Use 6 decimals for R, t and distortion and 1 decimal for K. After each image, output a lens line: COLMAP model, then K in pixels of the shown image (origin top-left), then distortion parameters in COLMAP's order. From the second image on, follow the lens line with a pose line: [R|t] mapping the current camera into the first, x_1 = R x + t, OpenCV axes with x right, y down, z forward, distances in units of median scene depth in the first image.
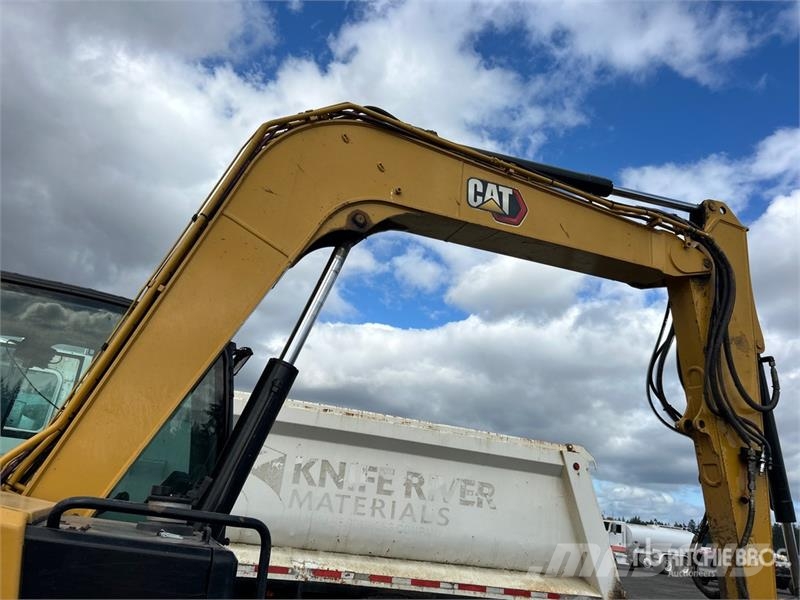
lens RADIAL K [[623.1, 0, 393.1], [0, 623.1, 302.3], [0, 0, 1]] dist [0.065549, -0.053549]
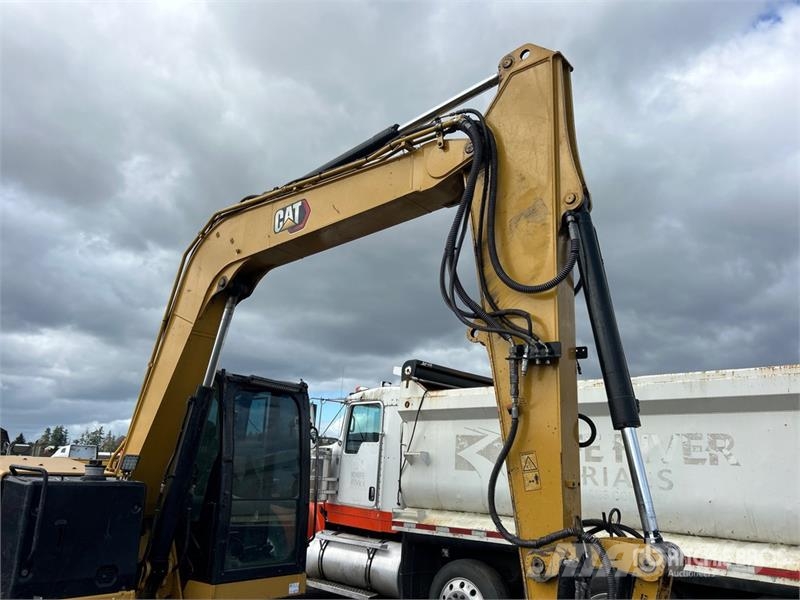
lens RADIAL K [[623.1, 0, 407.5], [0, 623.1, 296.7], [0, 0, 1]] dist [0.065549, -0.053549]
pose [[0.434416, -0.327712, -0.838980, 0.749343], [0.299147, 0.931084, -0.208792, 0.188359], [0.849585, -0.160276, 0.502511, 0.317002]]
